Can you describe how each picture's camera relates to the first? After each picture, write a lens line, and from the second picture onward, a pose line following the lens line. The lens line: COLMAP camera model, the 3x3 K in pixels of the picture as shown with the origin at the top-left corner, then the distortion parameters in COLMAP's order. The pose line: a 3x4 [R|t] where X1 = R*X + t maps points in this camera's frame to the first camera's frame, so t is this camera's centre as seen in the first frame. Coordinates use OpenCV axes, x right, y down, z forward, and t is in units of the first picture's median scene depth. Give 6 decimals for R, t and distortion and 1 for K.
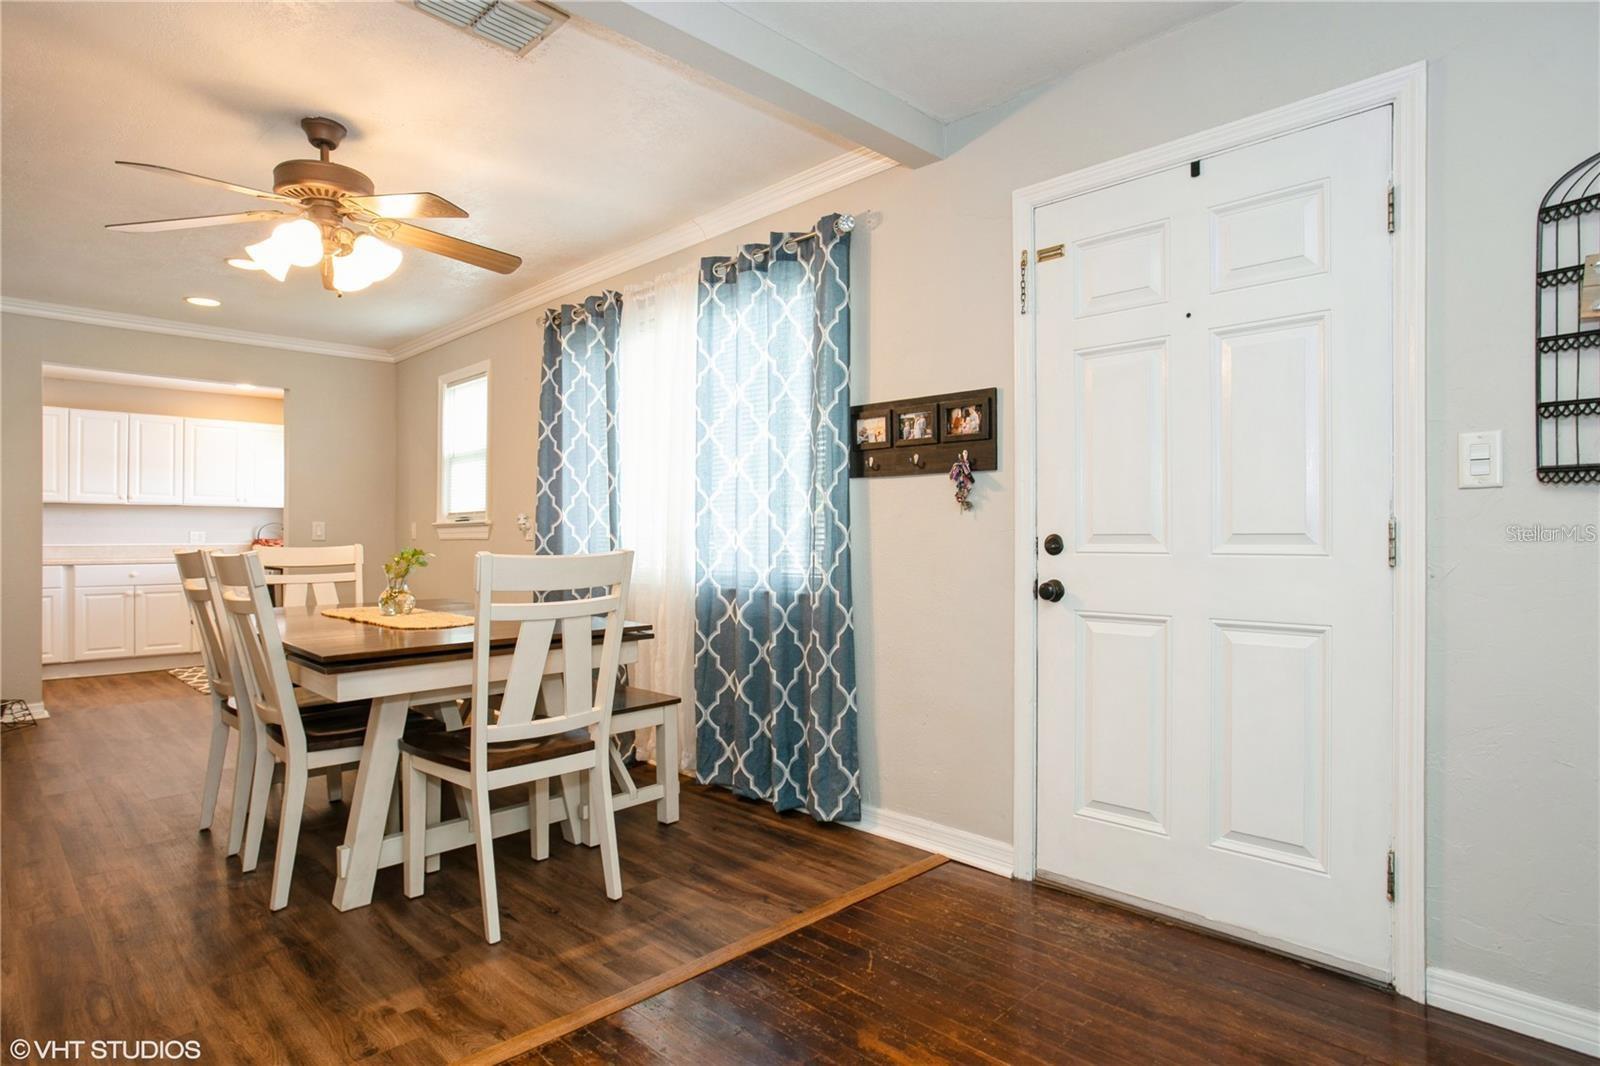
lens RADIAL K [[884.0, 0, 793.2], [0, 884.0, 537.9], [0, 0, 1]] dist [-0.059014, 0.026460]
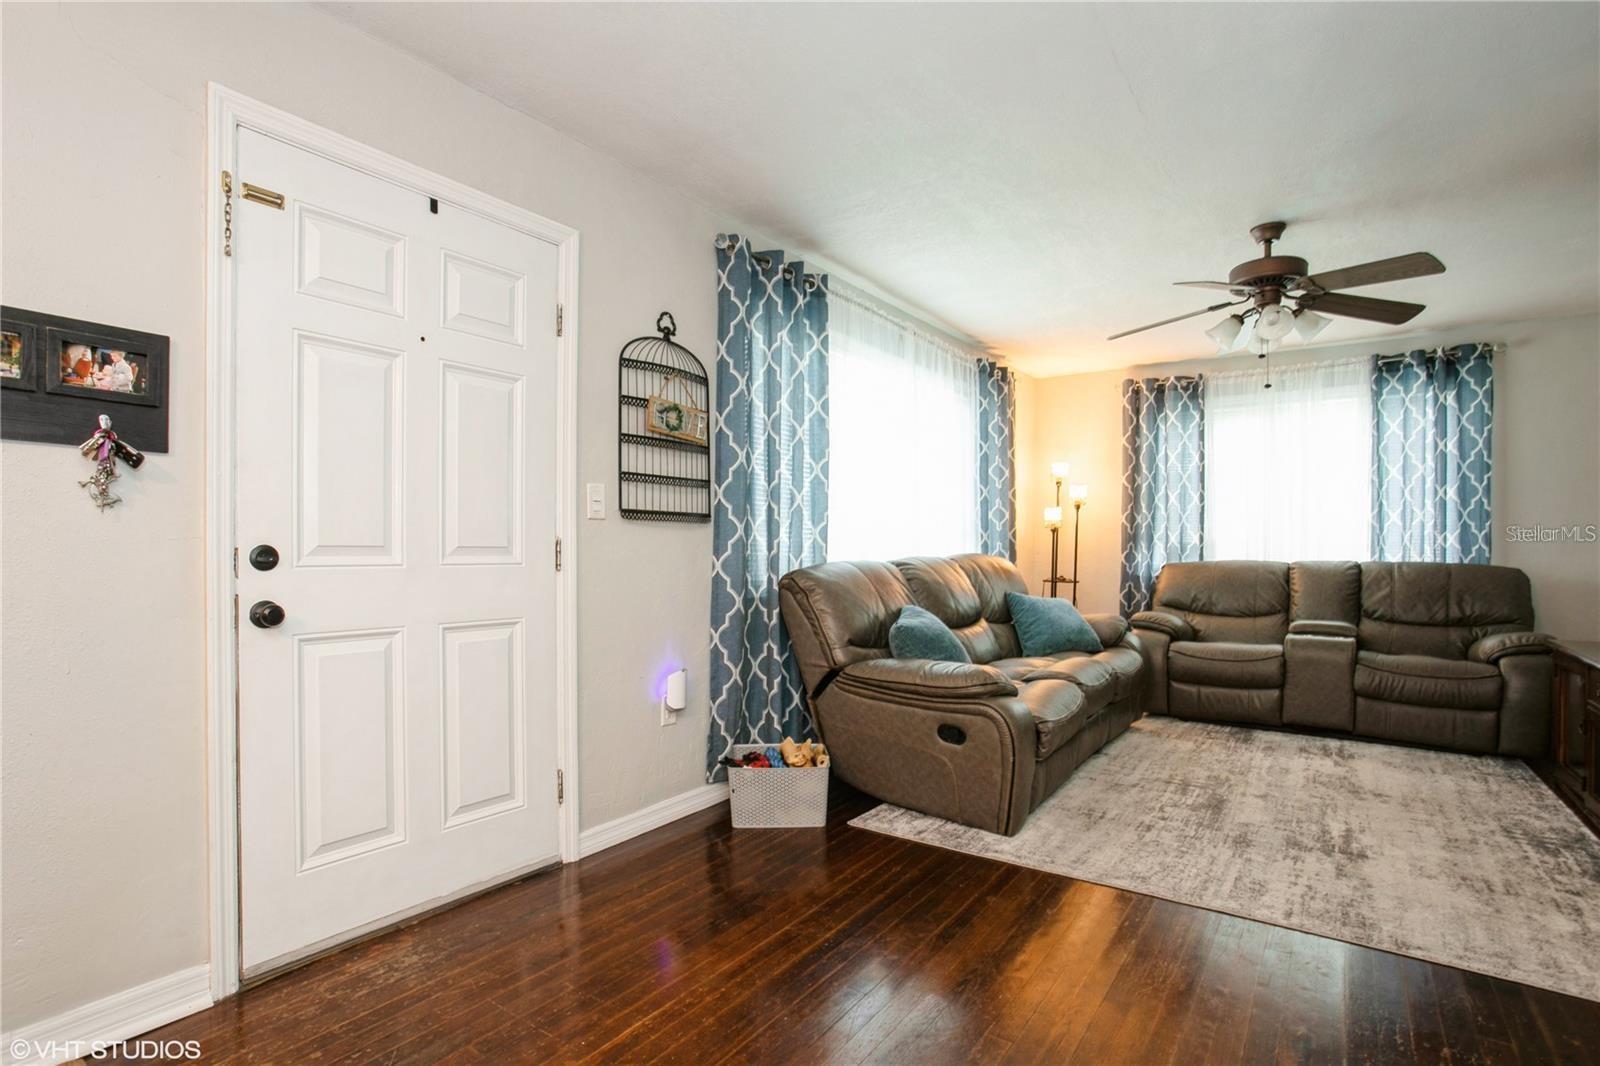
lens RADIAL K [[798.7, 0, 801.0], [0, 798.7, 548.5], [0, 0, 1]] dist [-0.039775, 0.023702]
pose [[-0.194013, -0.002885, 0.980995, -0.451332], [-0.009312, 0.999956, 0.001099, -0.005518], [-0.980955, -0.008922, -0.194032, 0.573222]]
